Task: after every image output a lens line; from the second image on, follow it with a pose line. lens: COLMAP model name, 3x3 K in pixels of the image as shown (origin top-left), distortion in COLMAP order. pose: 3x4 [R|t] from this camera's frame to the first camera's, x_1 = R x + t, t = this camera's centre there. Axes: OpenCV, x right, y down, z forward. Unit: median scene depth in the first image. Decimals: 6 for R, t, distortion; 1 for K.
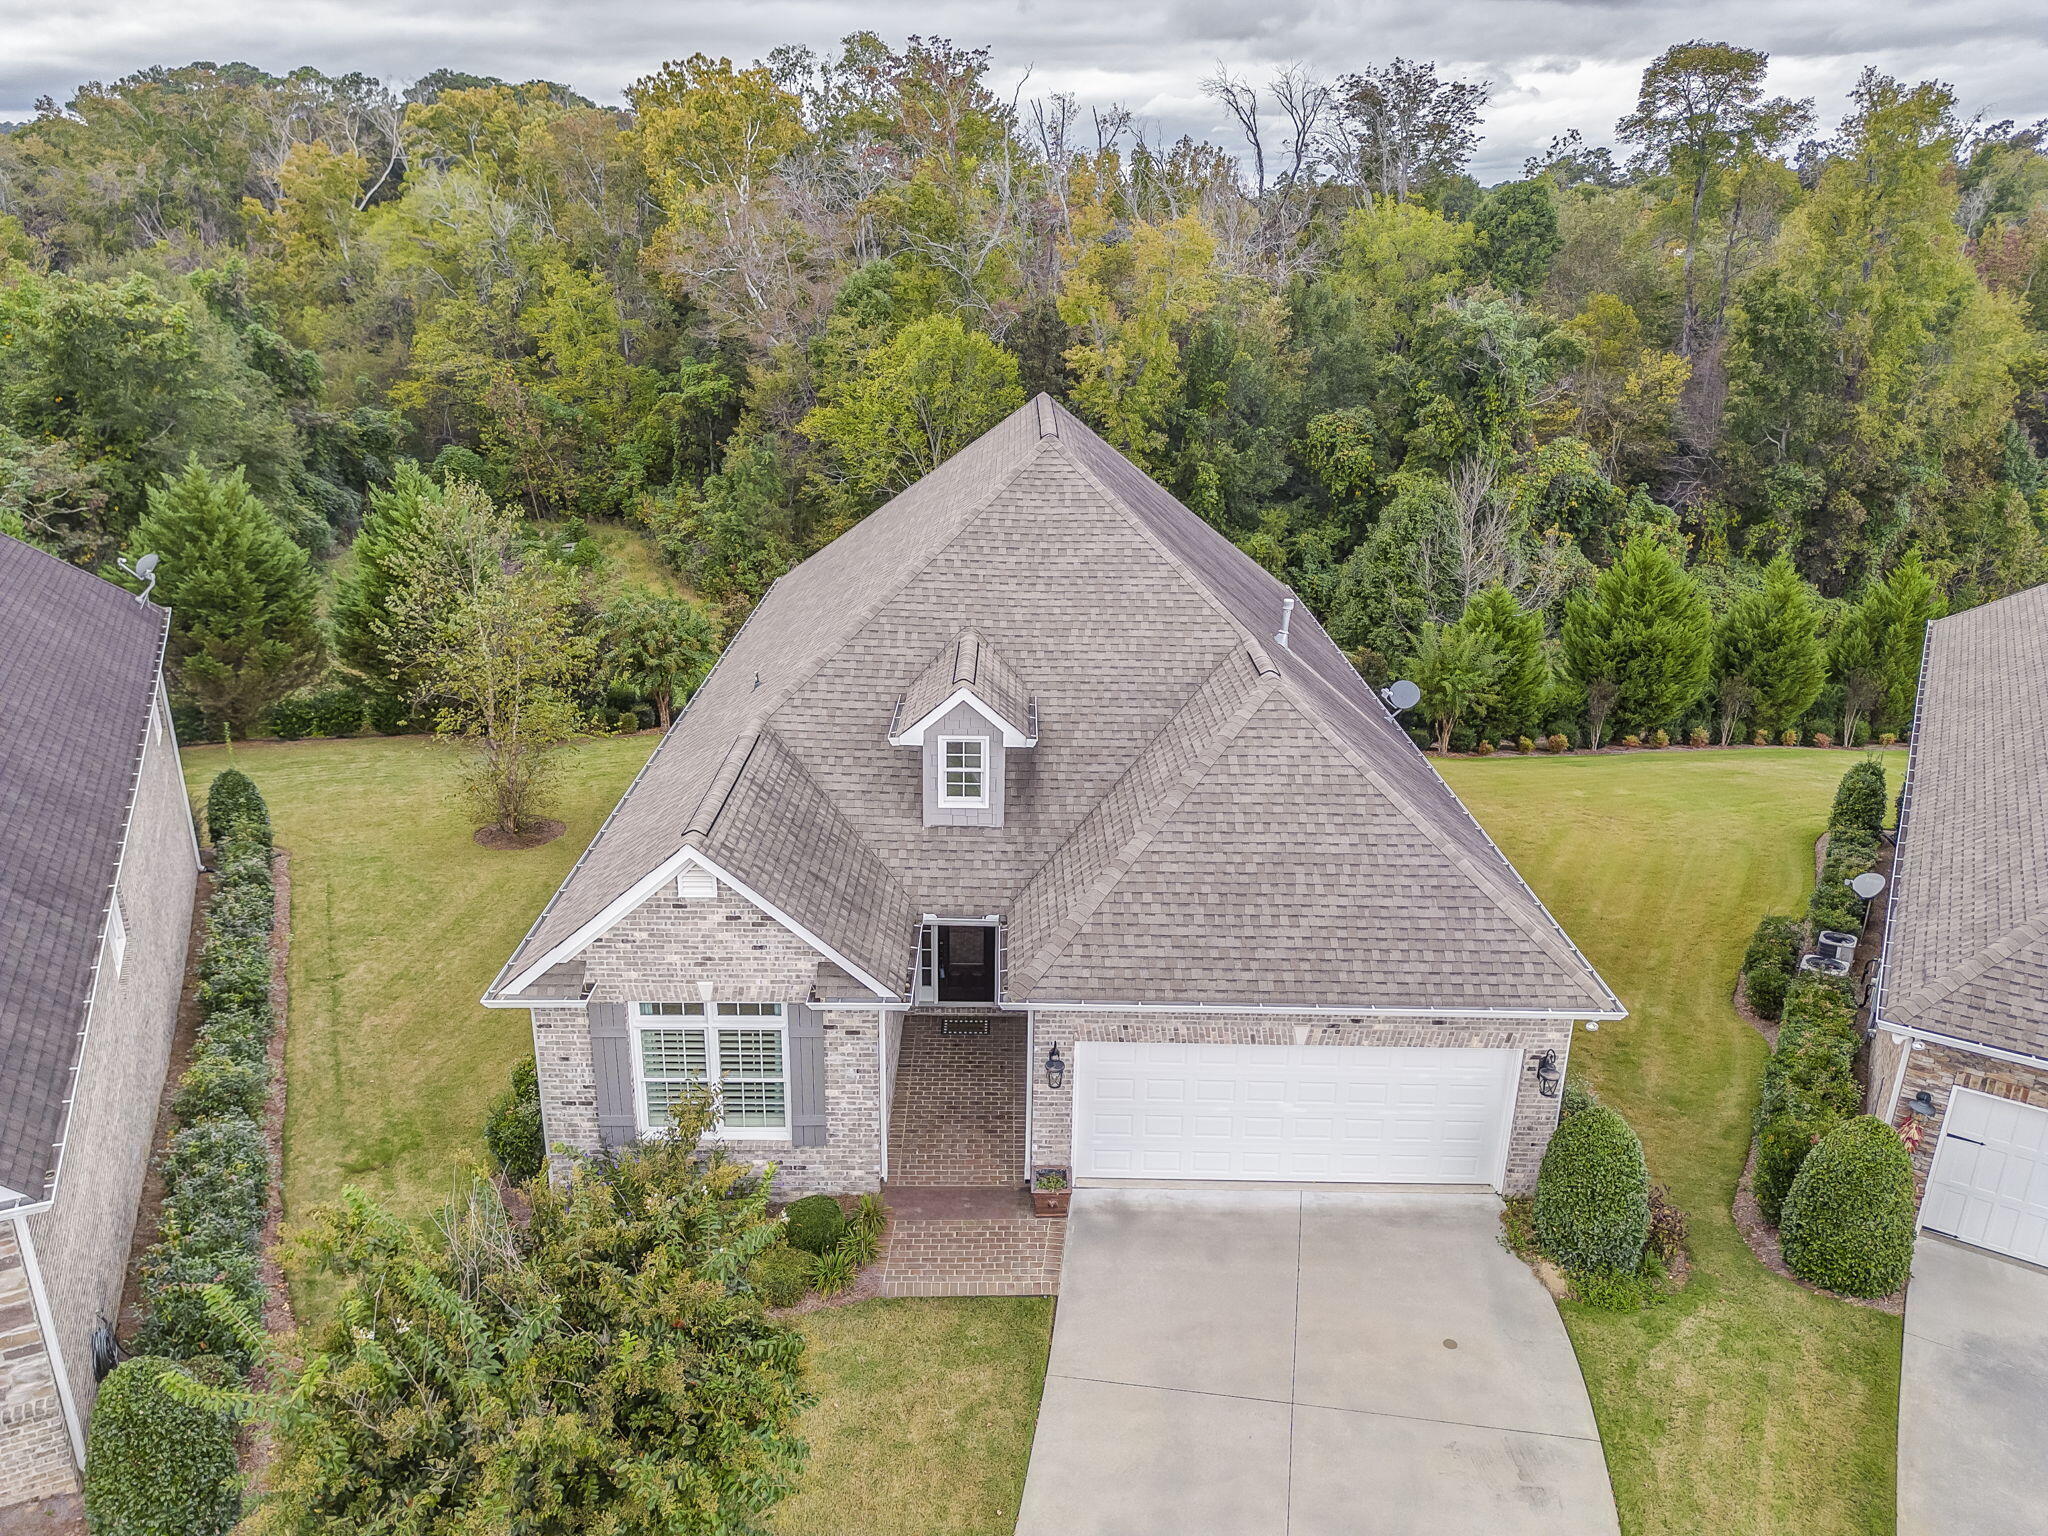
lens RADIAL K [[1342.5, 0, 1020.3], [0, 1342.5, 767.3], [0, 0, 1]] dist [0.023599, -0.005521]
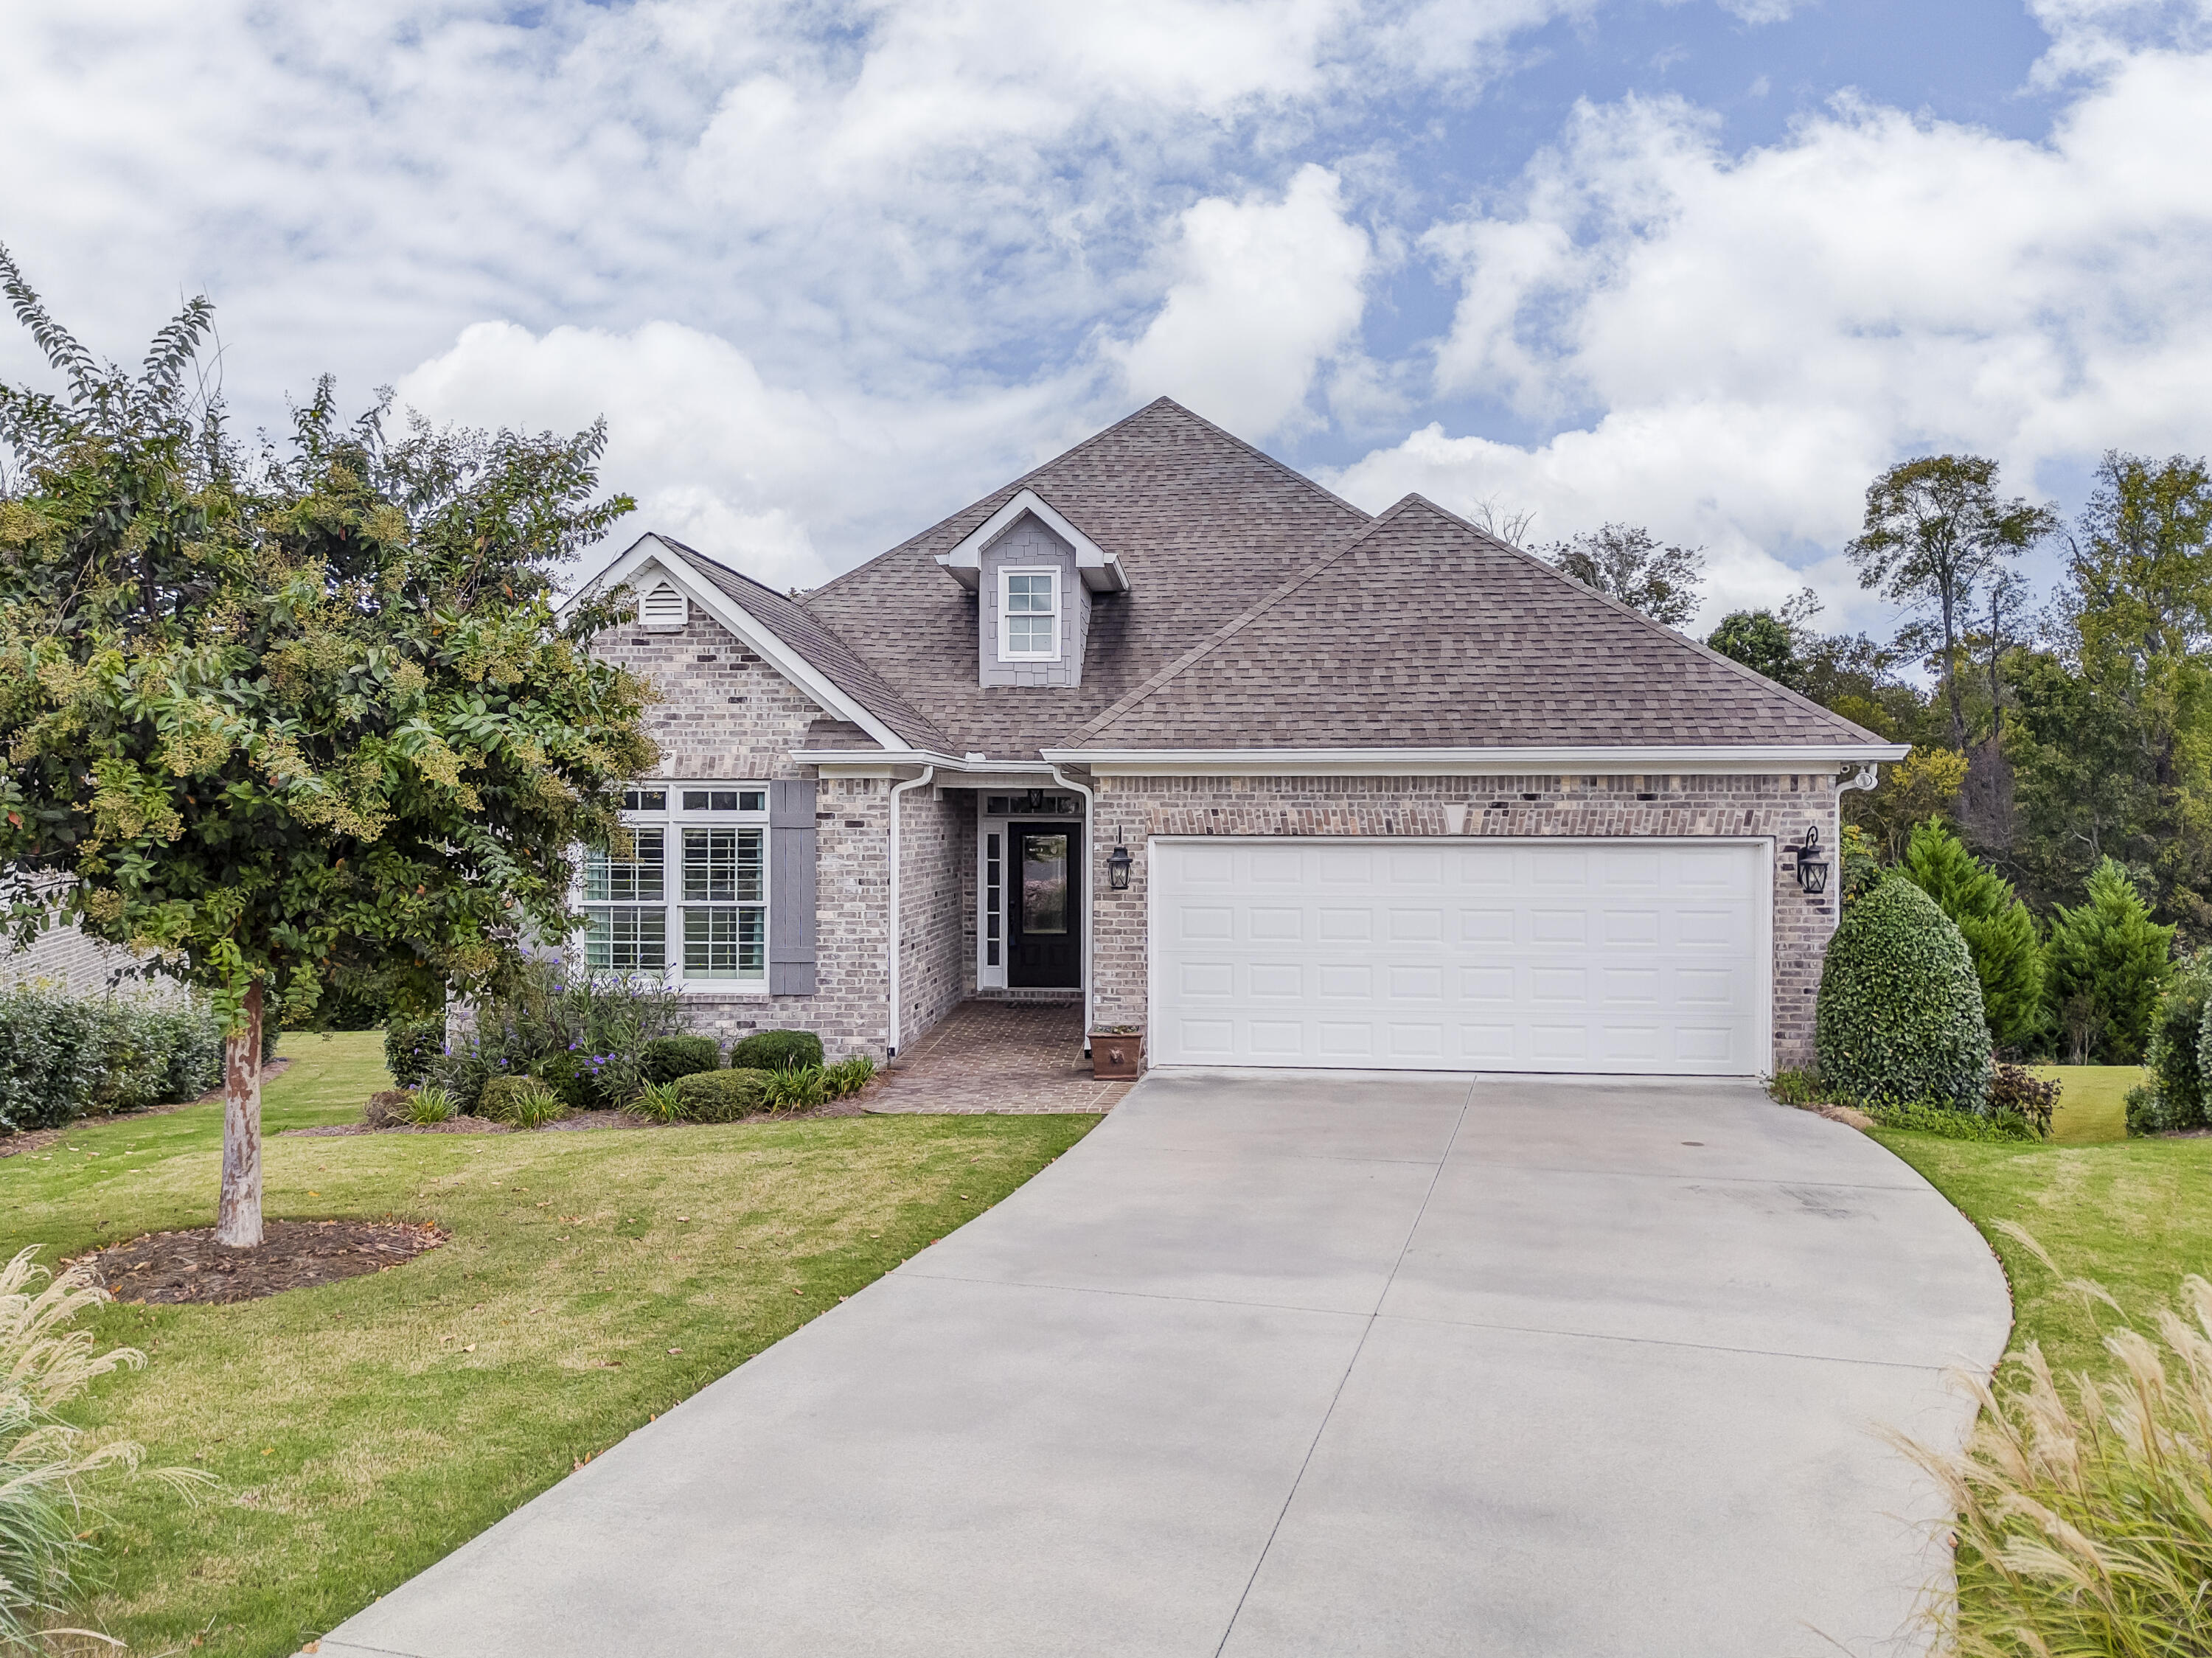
lens RADIAL K [[1514.3, 0, 1105.5], [0, 1514.3, 824.9], [0, 0, 1]] dist [0.012569, -0.009844]
pose [[0.996658, -0.014729, -0.080348, 0.082760], [-0.011432, 0.948779, -0.315733, 0.454912], [0.080883, 0.315596, 0.945440, 0.201865]]
